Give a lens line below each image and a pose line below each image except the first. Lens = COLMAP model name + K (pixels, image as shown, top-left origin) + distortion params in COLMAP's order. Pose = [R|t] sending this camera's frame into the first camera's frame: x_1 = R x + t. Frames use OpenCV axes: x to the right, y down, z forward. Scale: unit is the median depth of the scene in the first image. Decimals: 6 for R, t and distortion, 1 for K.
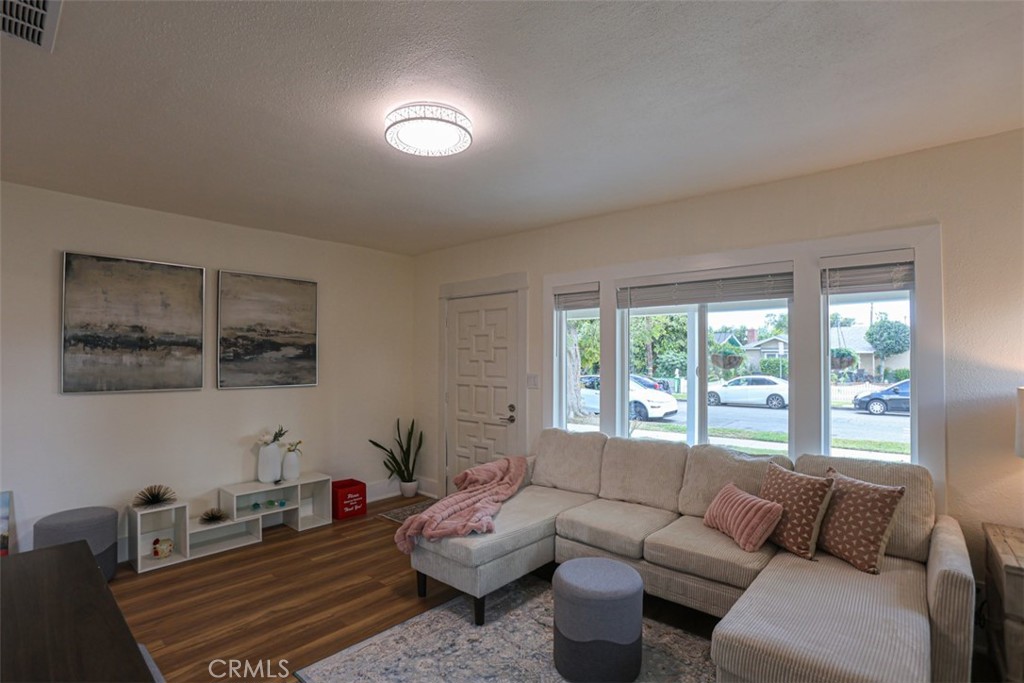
lens RADIAL K [[500.3, 0, 505.6], [0, 500.3, 345.4], [0, 0, 1]] dist [-0.071785, 0.035528]
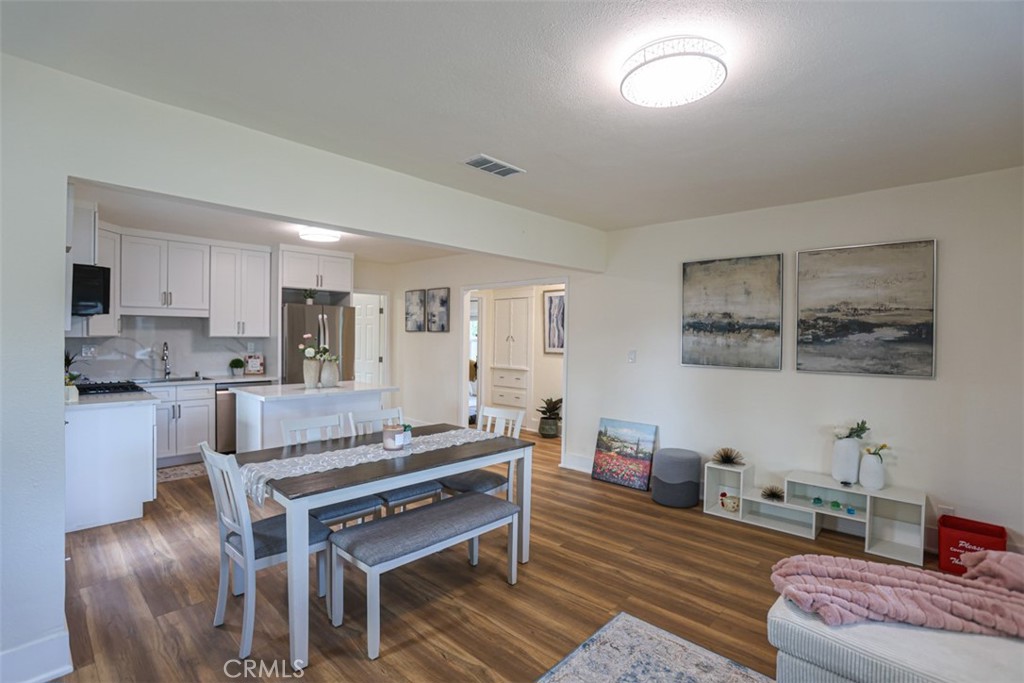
lens RADIAL K [[484.1, 0, 507.0], [0, 484.1, 343.0], [0, 0, 1]] dist [-0.067975, 0.031765]
pose [[-0.035638, 0.007906, -0.999334, 0.411915], [0.011377, 0.999907, 0.007505, 0.017842], [0.999300, -0.011102, -0.035724, 0.466050]]
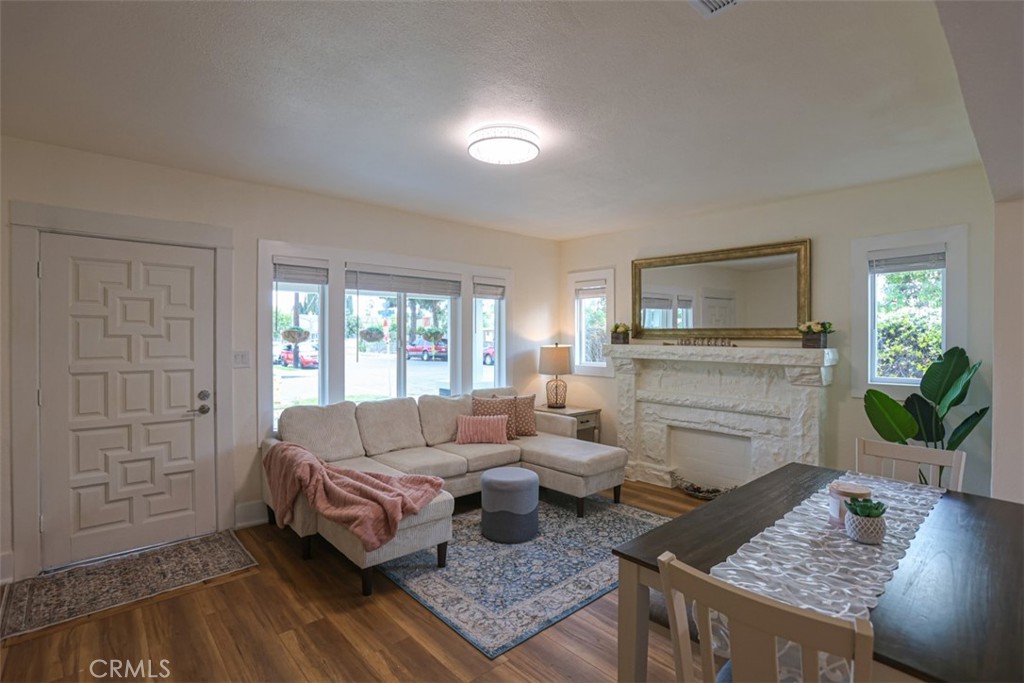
lens RADIAL K [[484.1, 0, 507.0], [0, 484.1, 343.0], [0, 0, 1]] dist [-0.067975, 0.031765]
pose [[0.114859, -0.013051, 0.993296, -0.793693], [-0.028790, 0.999450, 0.016461, 0.019694], [-0.992965, -0.030488, 0.114420, 0.521370]]
